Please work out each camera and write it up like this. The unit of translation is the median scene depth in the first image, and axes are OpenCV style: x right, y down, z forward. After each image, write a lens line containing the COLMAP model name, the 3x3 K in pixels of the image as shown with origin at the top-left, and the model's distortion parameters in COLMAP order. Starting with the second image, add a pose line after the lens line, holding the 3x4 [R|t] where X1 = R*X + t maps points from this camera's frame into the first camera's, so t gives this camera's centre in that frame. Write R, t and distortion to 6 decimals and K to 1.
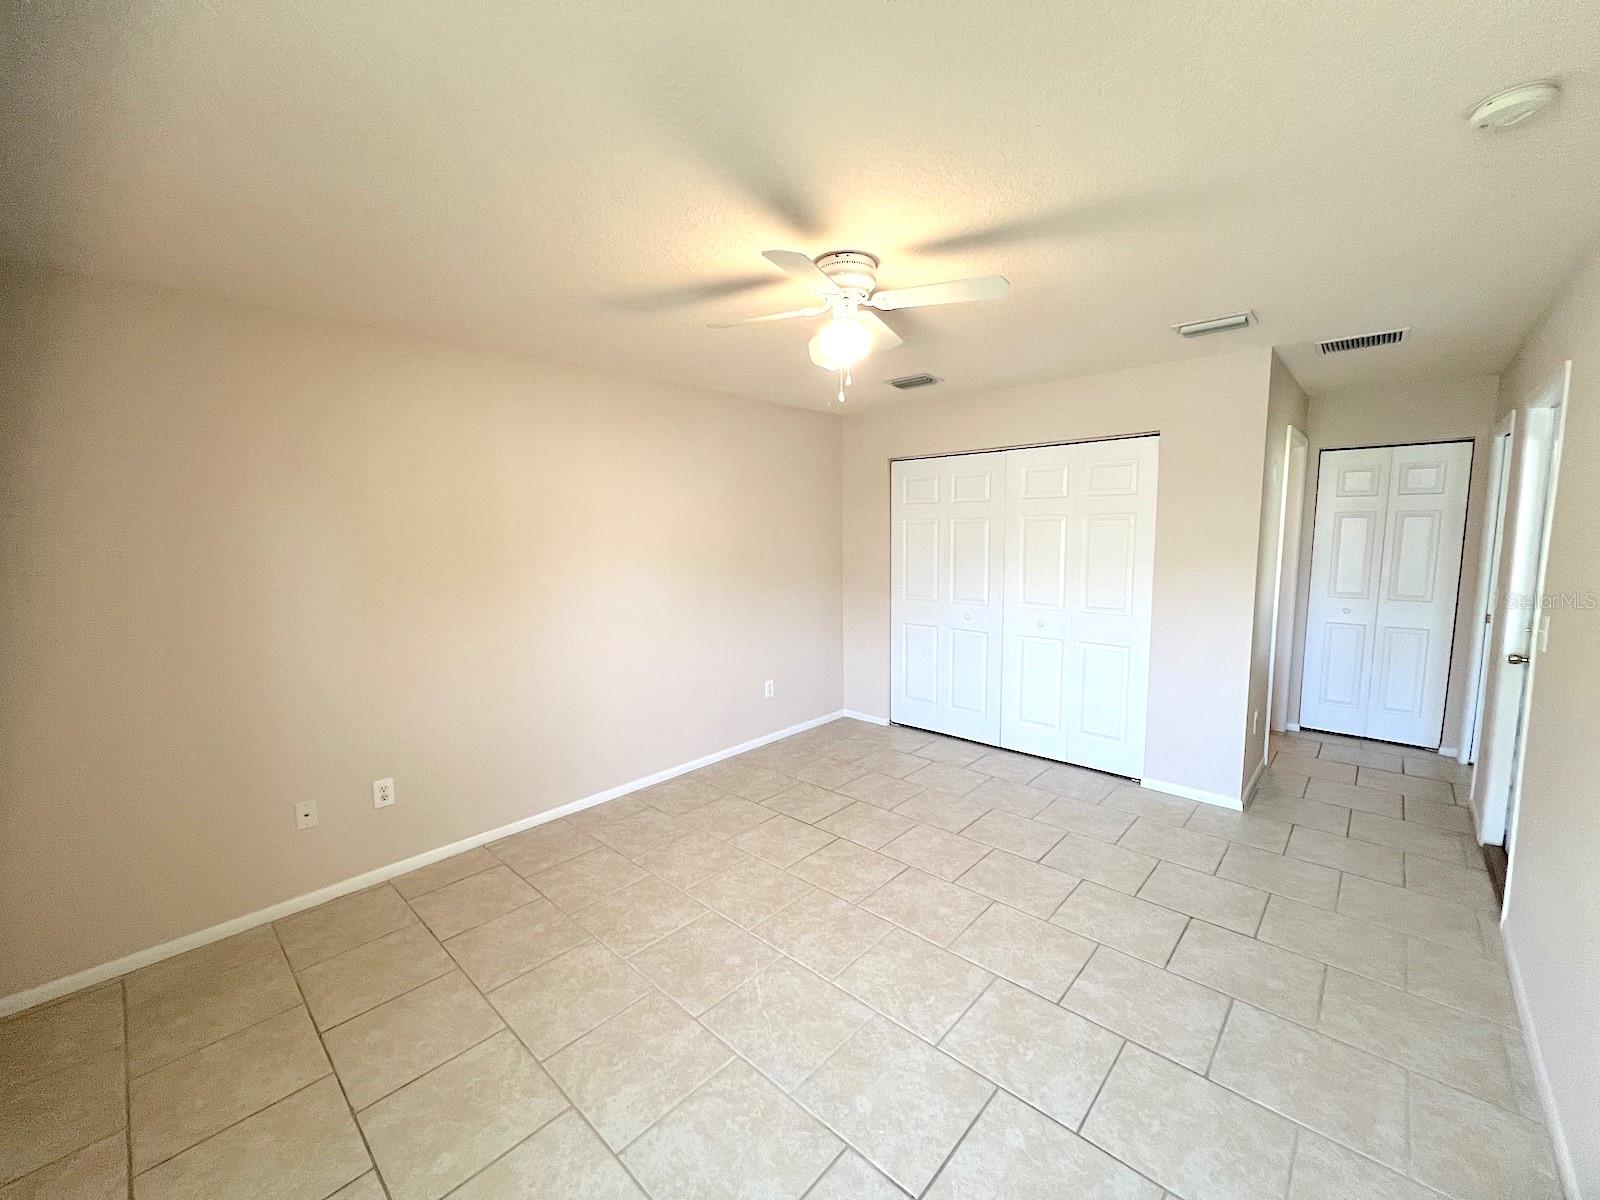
lens RADIAL K [[640.8, 0, 798.8], [0, 640.8, 599.0], [0, 0, 1]] dist [-0.002430, 0.000527]
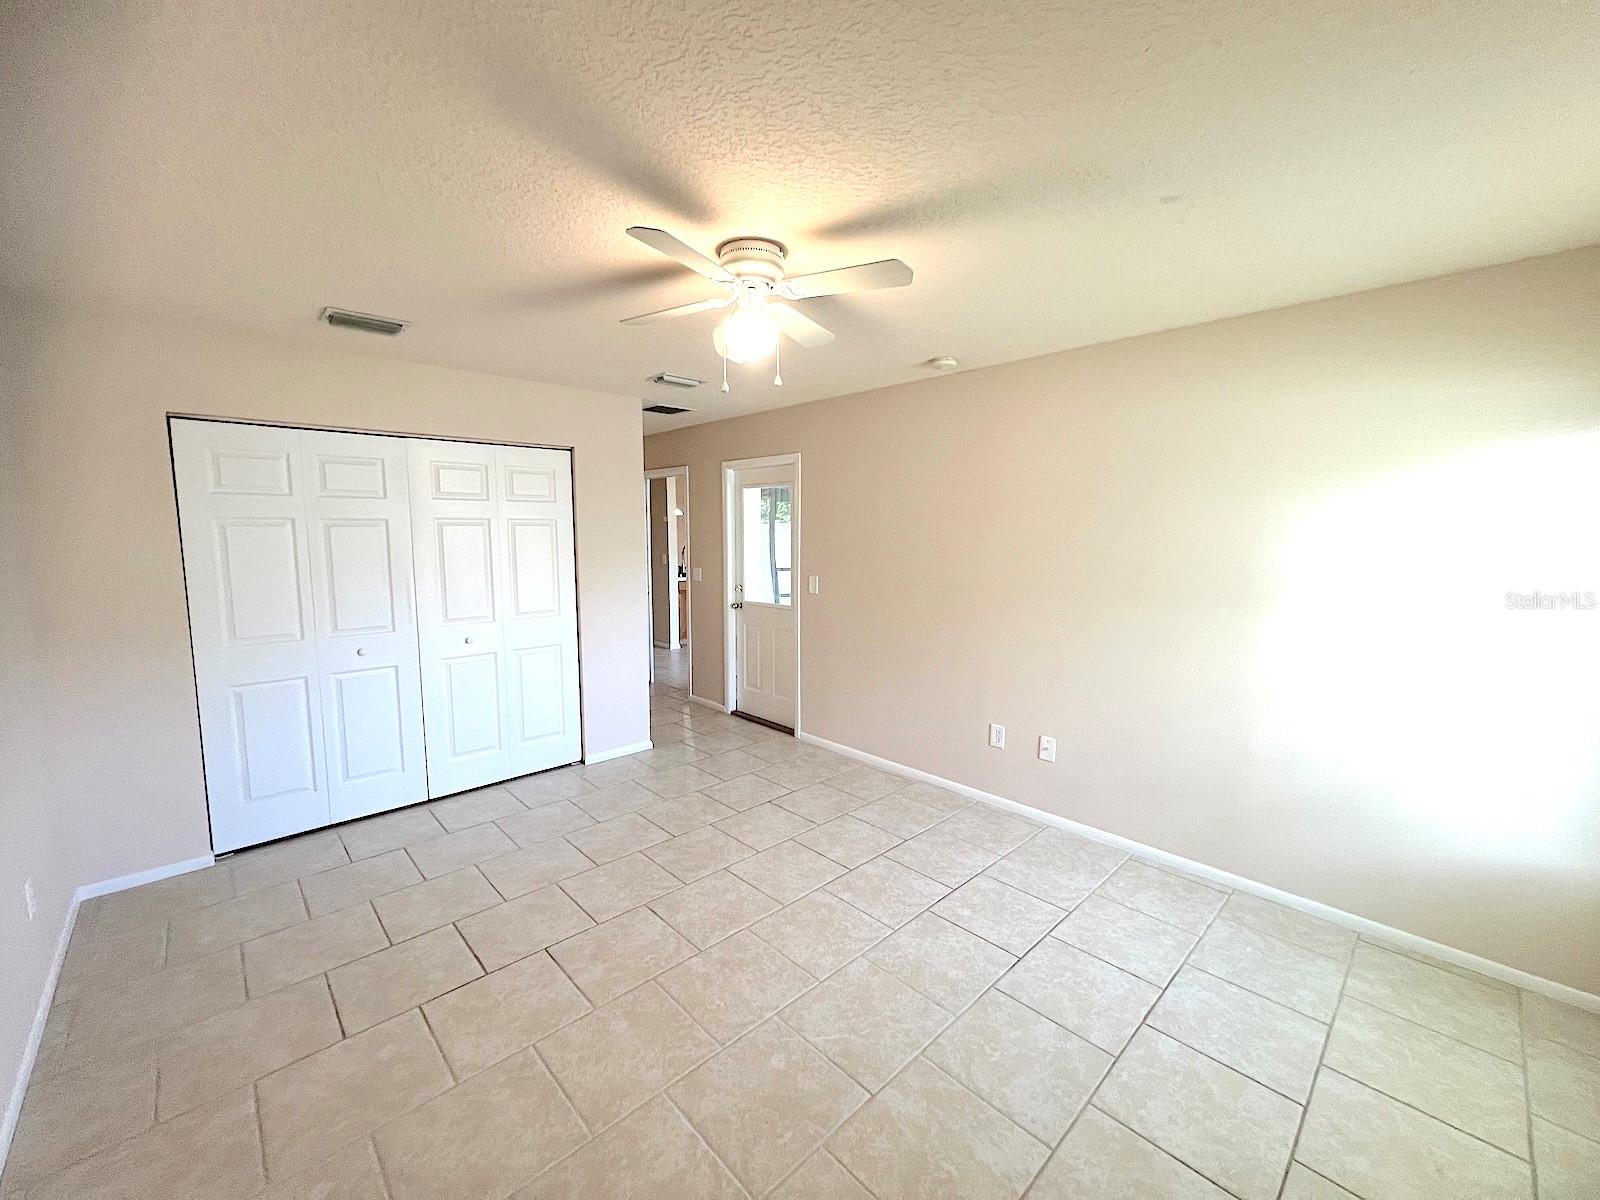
lens RADIAL K [[640.8, 0, 797.9], [0, 640.8, 595.7], [0, 0, 1]] dist [-0.002430, 0.000527]
pose [[0.064880, -0.091889, 0.993653, -0.783910], [0.108763, 0.990470, 0.084493, -0.079613], [-0.991948, 0.102591, 0.074256, 0.785036]]
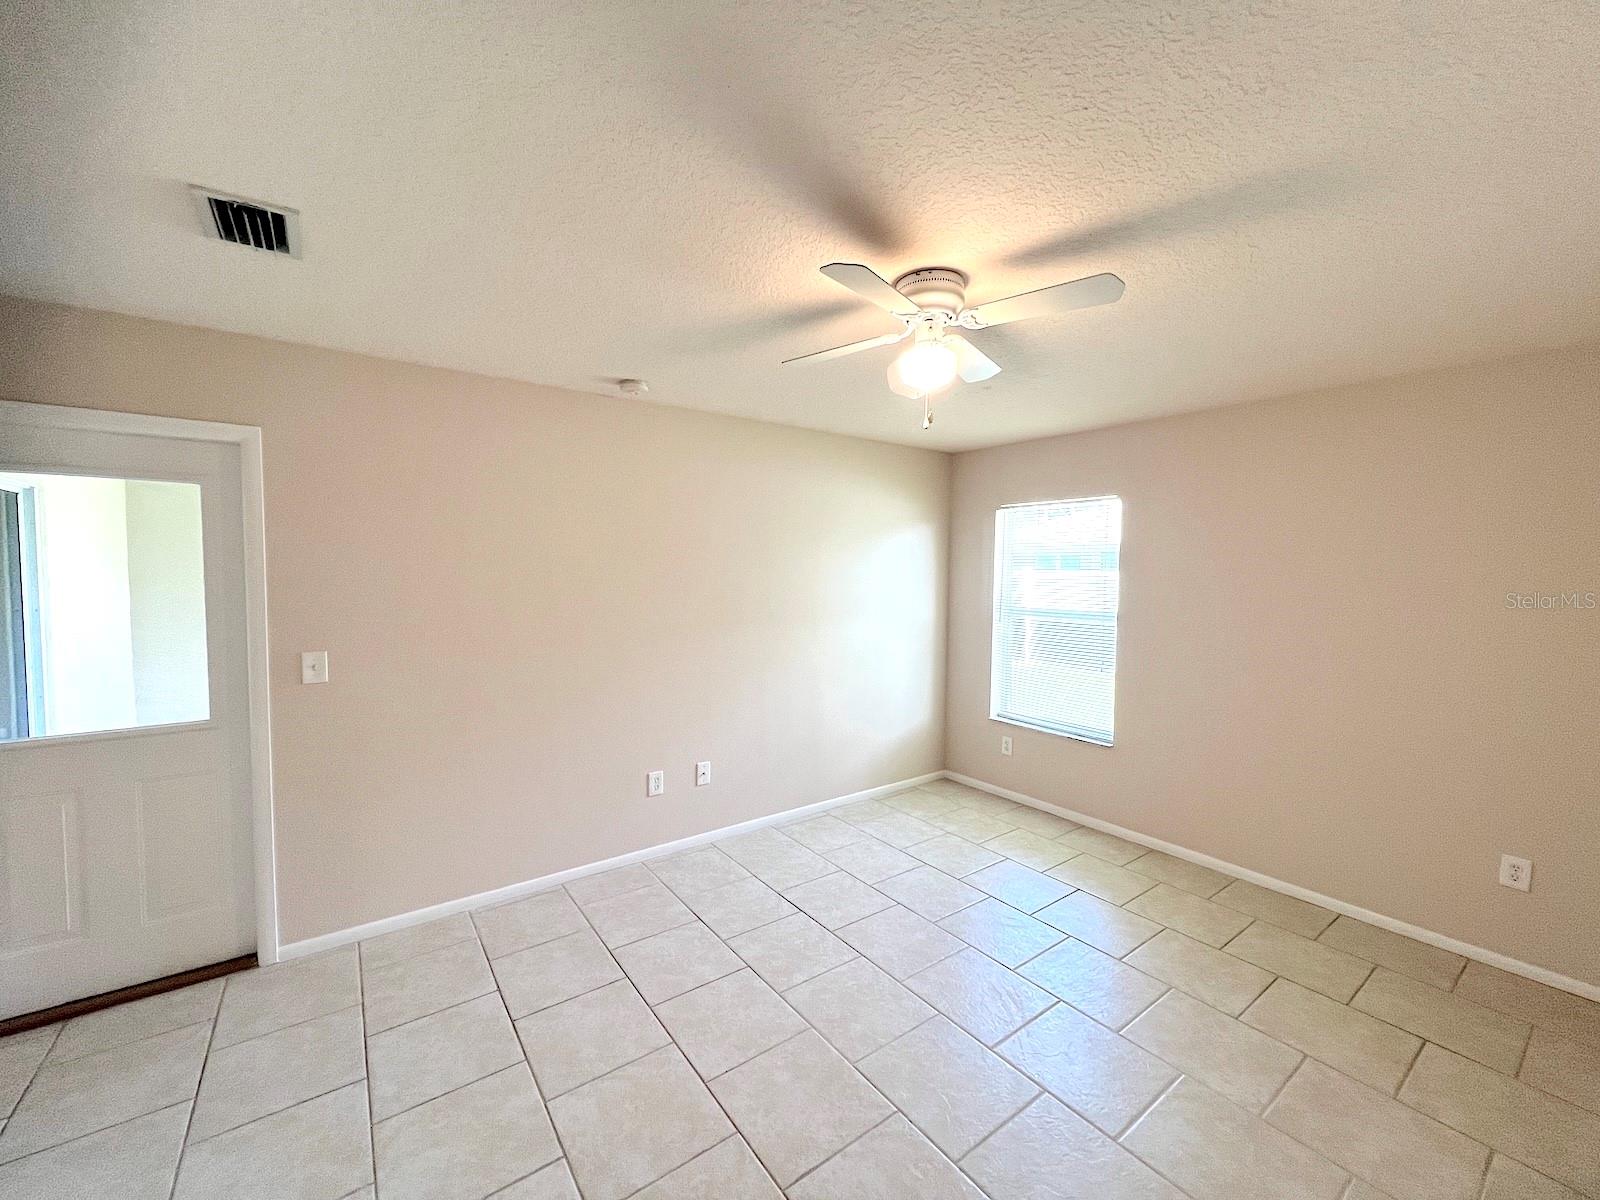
lens RADIAL K [[640.8, 0, 799.5], [0, 640.8, 602.1], [0, 0, 1]] dist [-0.002430, 0.000527]
pose [[-0.981703, -0.005897, 0.190326, 0.067826], [0.024930, 0.986937, 0.159168, -0.196329], [-0.188778, 0.161001, -0.968732, 1.691023]]
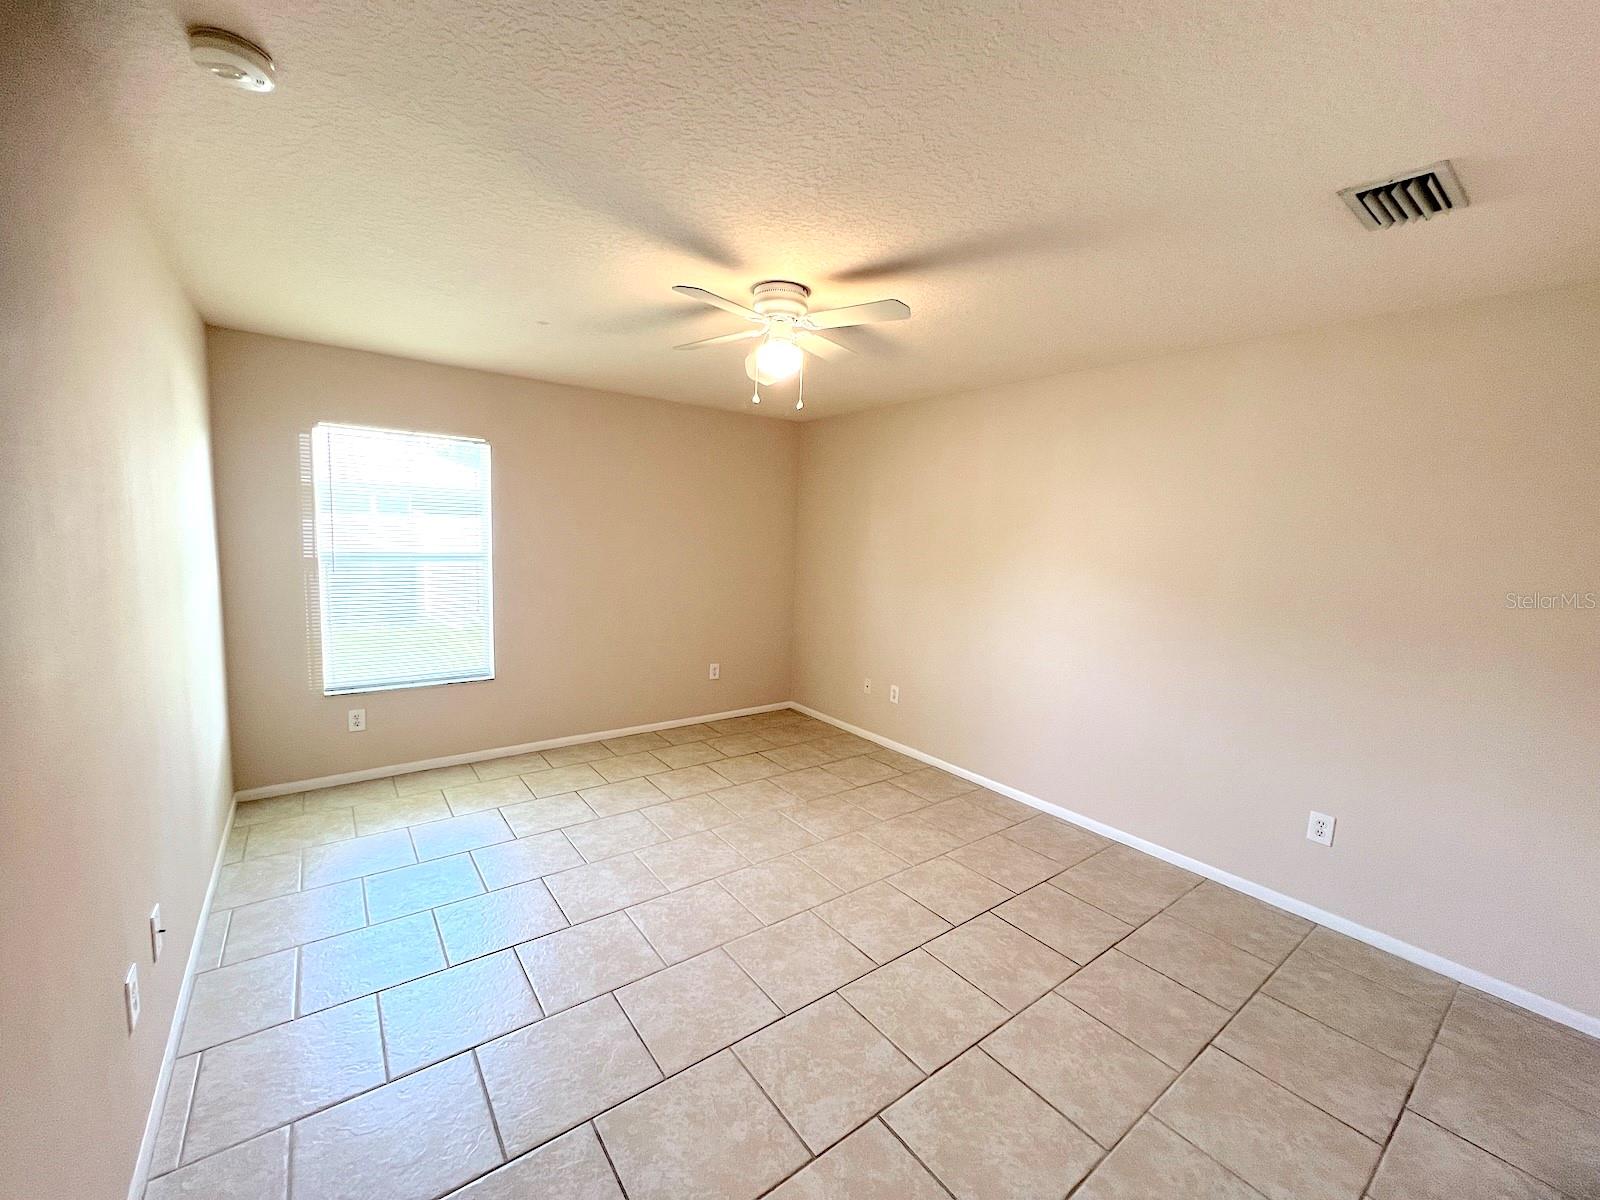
lens RADIAL K [[640.8, 0, 794.8], [0, 640.8, 596.0], [0, 0, 1]] dist [-0.002430, 0.000527]
pose [[-0.181117, 0.108680, -0.977438, 1.054075], [-0.143115, 0.980383, 0.135526, -0.132546], [0.972993, 0.164432, -0.162011, 1.111325]]
